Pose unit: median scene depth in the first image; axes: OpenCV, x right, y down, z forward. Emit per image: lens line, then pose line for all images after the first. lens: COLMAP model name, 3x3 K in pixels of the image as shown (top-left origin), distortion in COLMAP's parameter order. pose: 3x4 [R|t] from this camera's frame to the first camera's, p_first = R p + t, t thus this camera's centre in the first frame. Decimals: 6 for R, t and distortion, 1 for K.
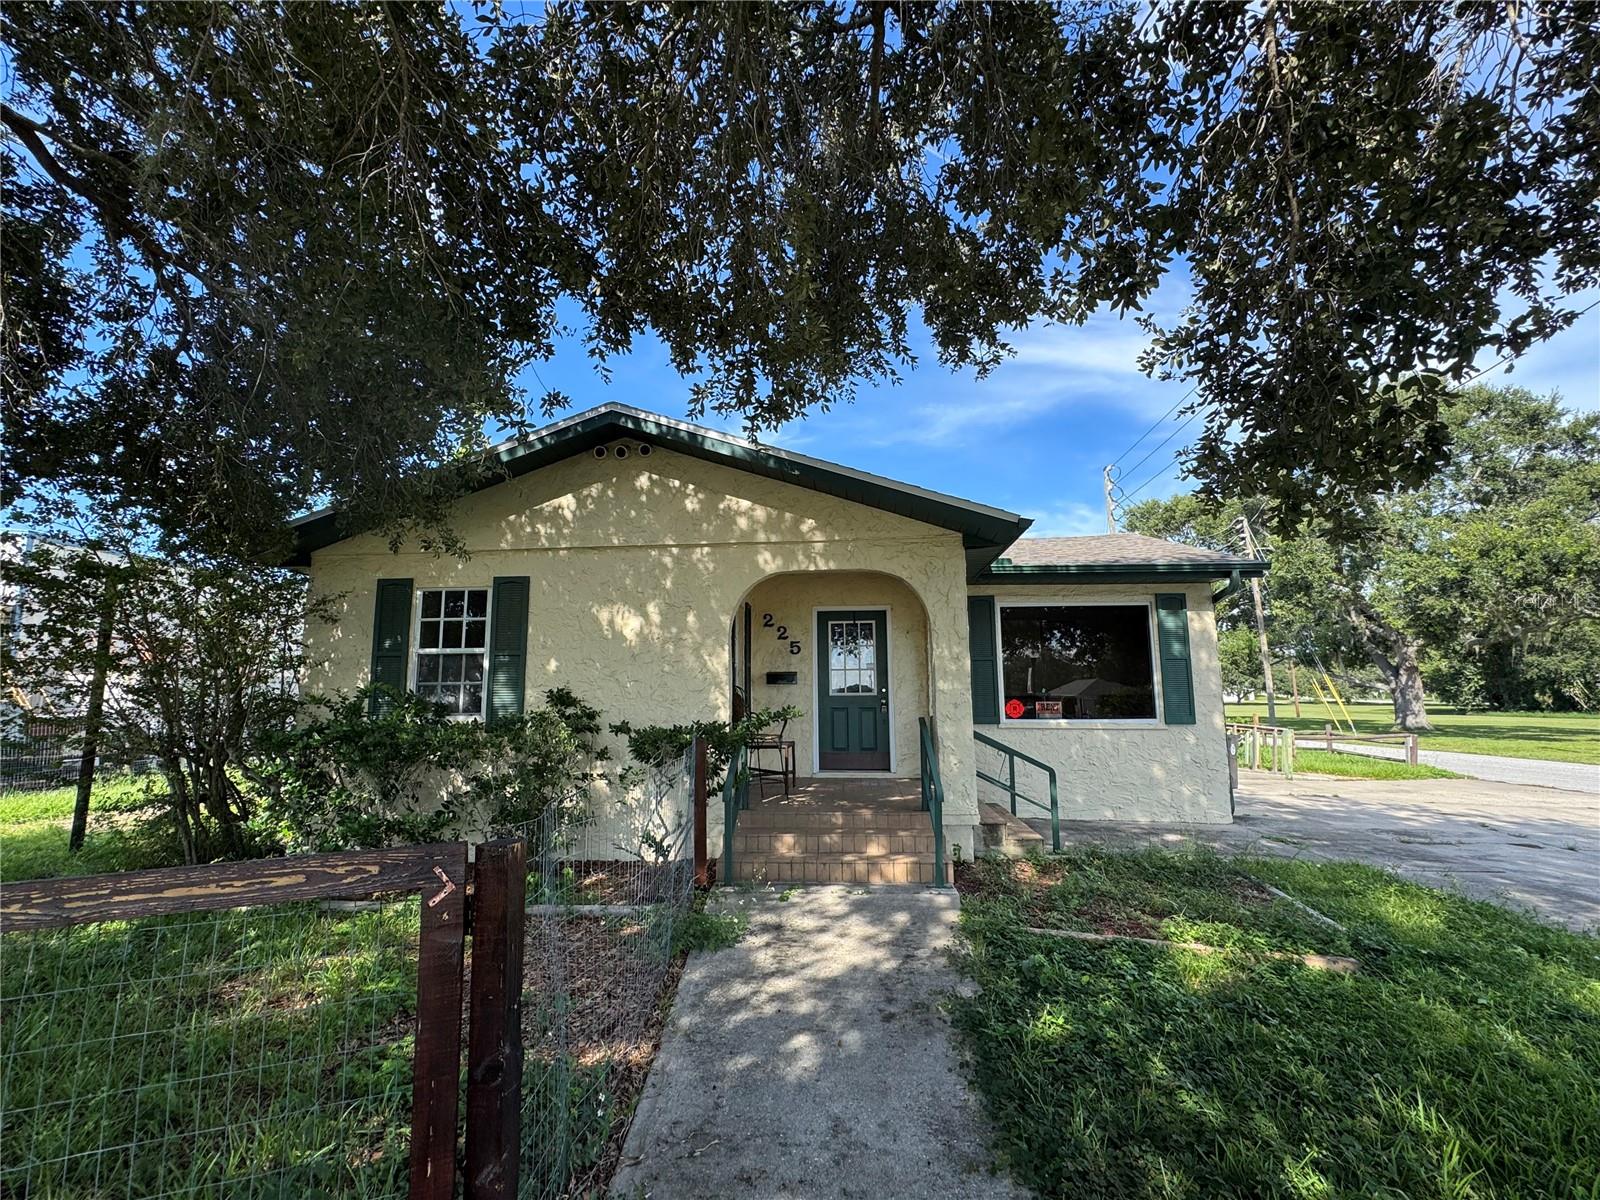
lens RADIAL K [[692.7, 0, 795.4], [0, 692.7, 613.0], [0, 0, 1]] dist [-0.000437, -0.001413]
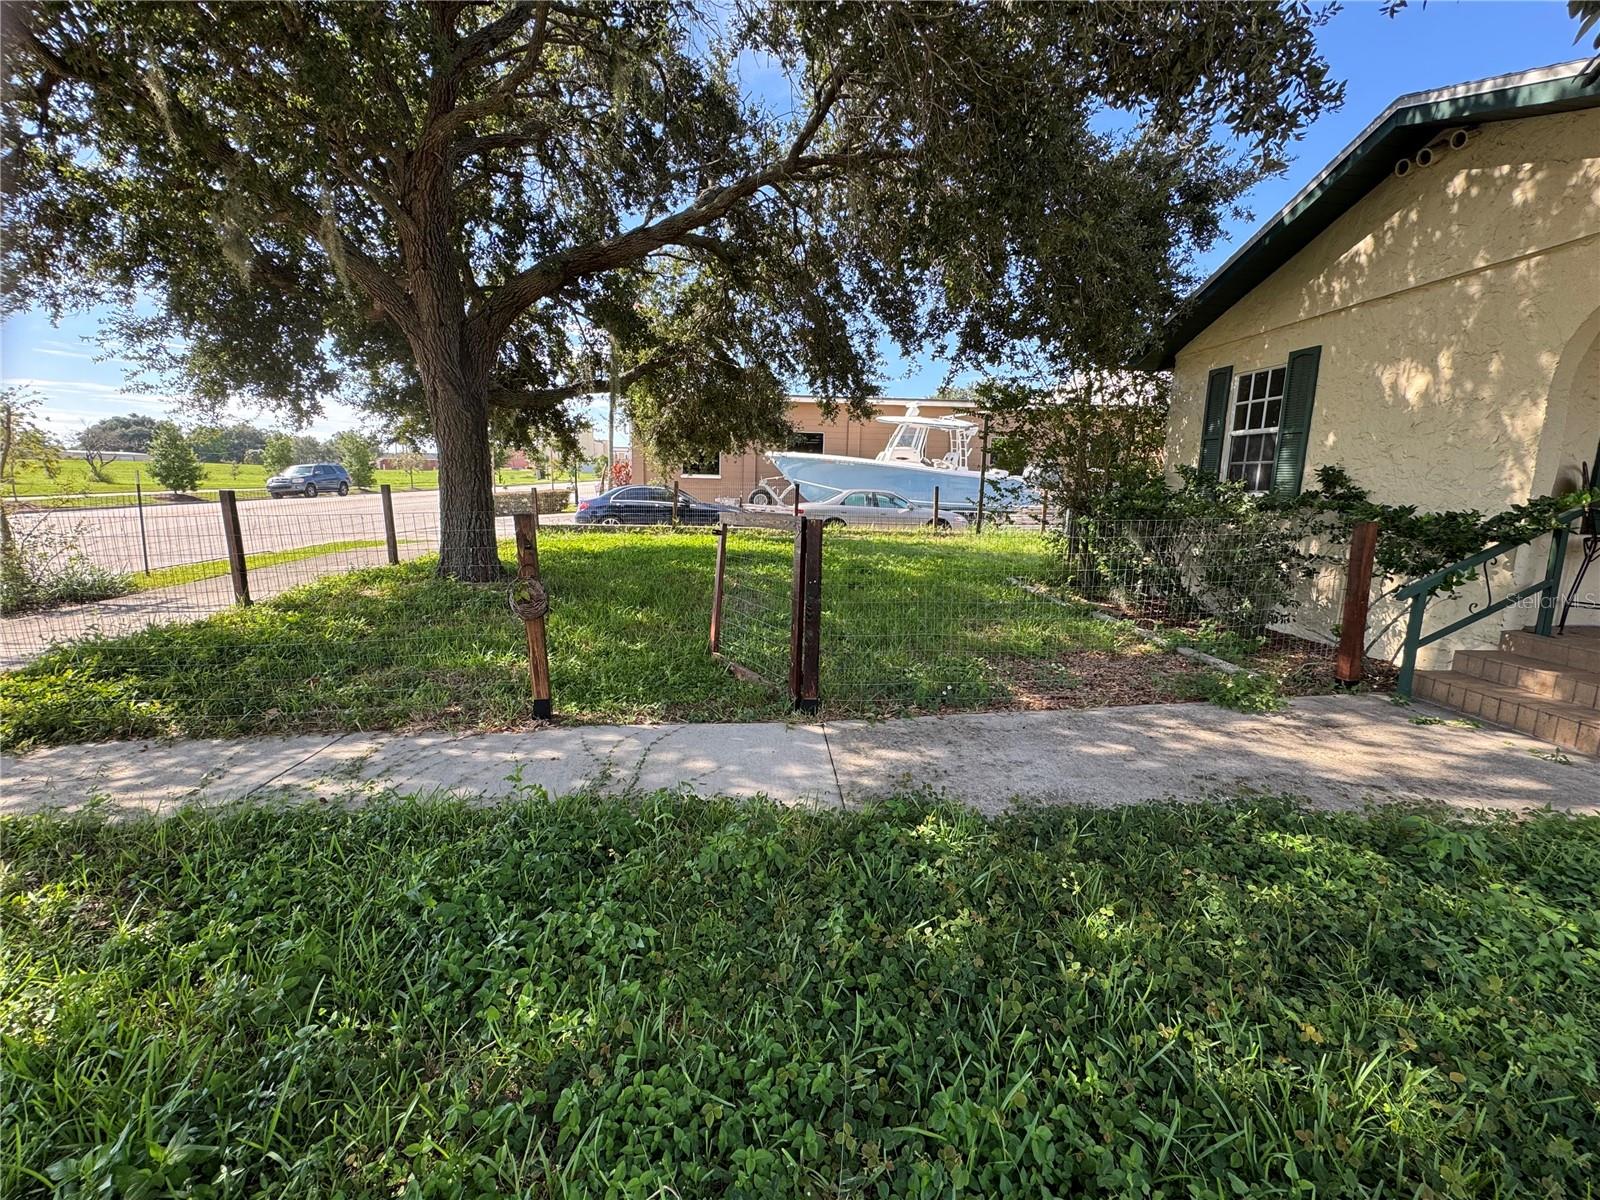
lens RADIAL K [[692.7, 0, 795.6], [0, 692.7, 591.9], [0, 0, 1]] dist [-0.000437, -0.001413]
pose [[0.142168, 0.166436, -0.975750, 0.485178], [0.091922, 0.979283, 0.180432, 0.040979], [0.985565, -0.115345, 0.123924, 0.154075]]
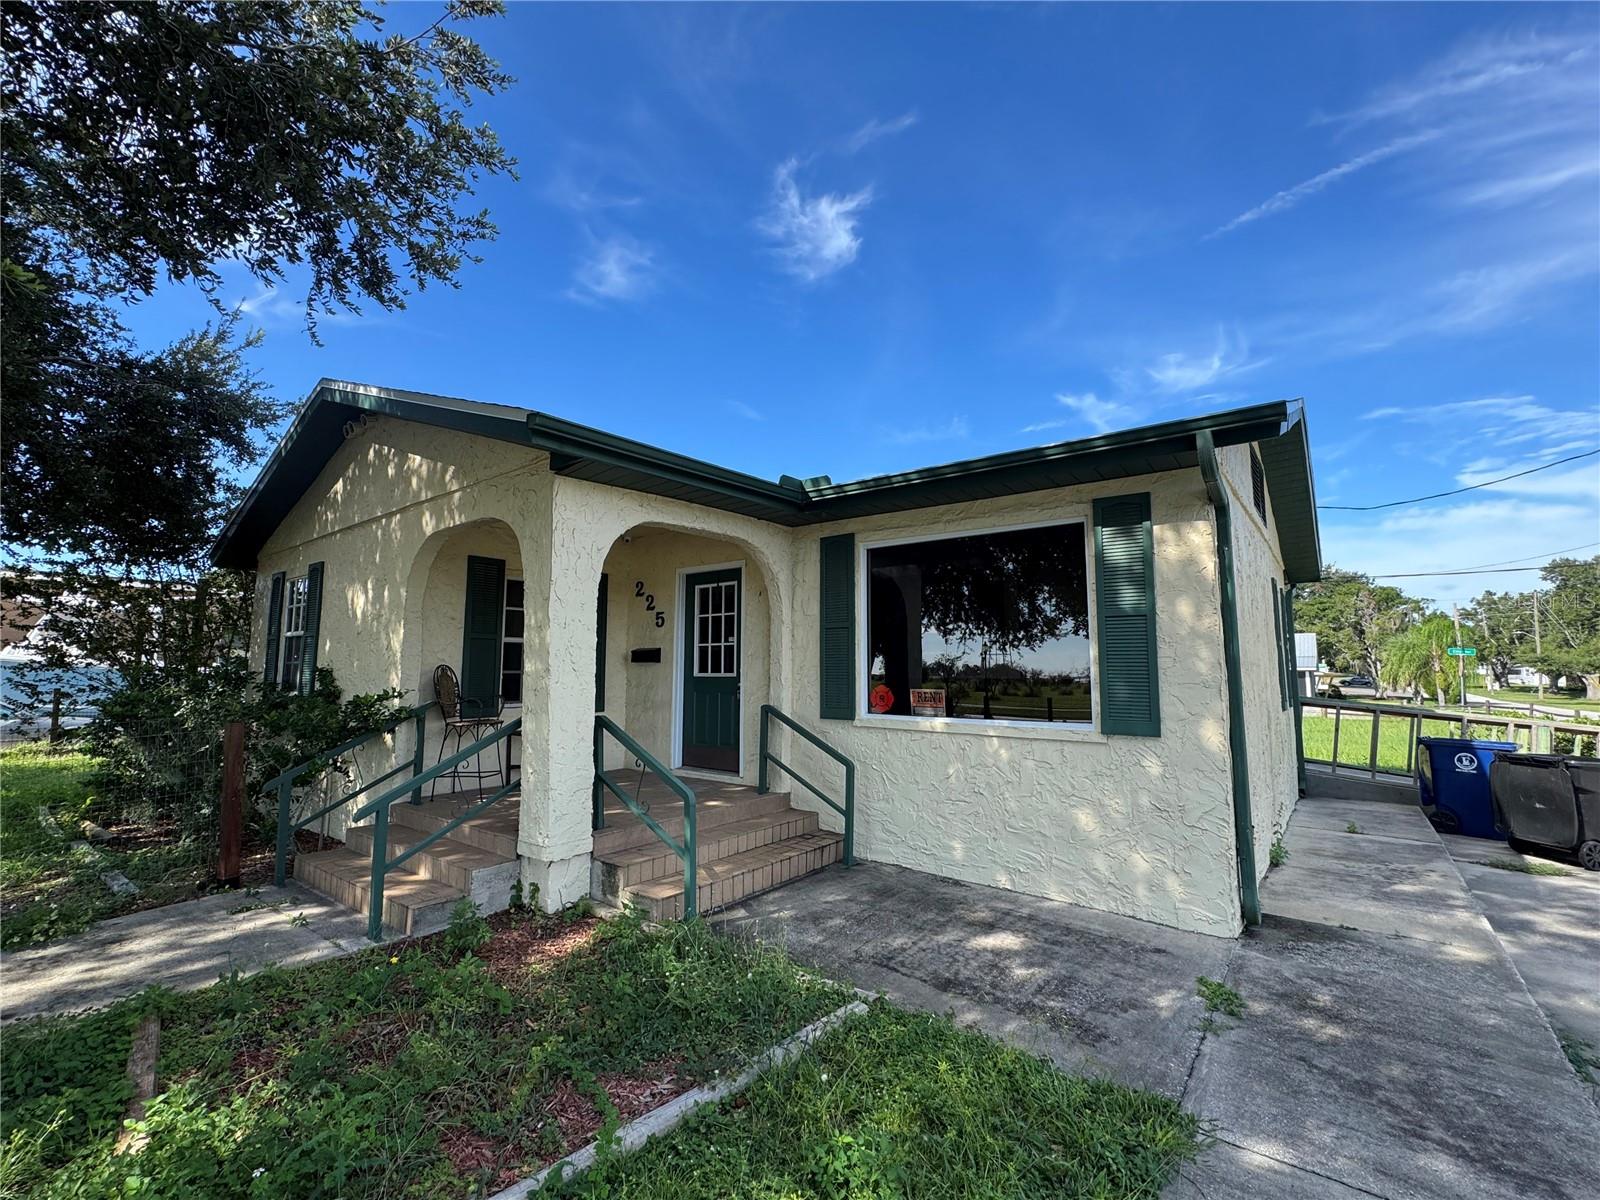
lens RADIAL K [[692.7, 0, 798.9], [0, 692.7, 607.2], [0, 0, 1]] dist [-0.000437, -0.001413]
pose [[0.832621, -0.044224, -0.552074, 0.810307], [0.058648, 0.998243, 0.008487, 0.050618], [0.550729, -0.039444, 0.833752, 0.519784]]
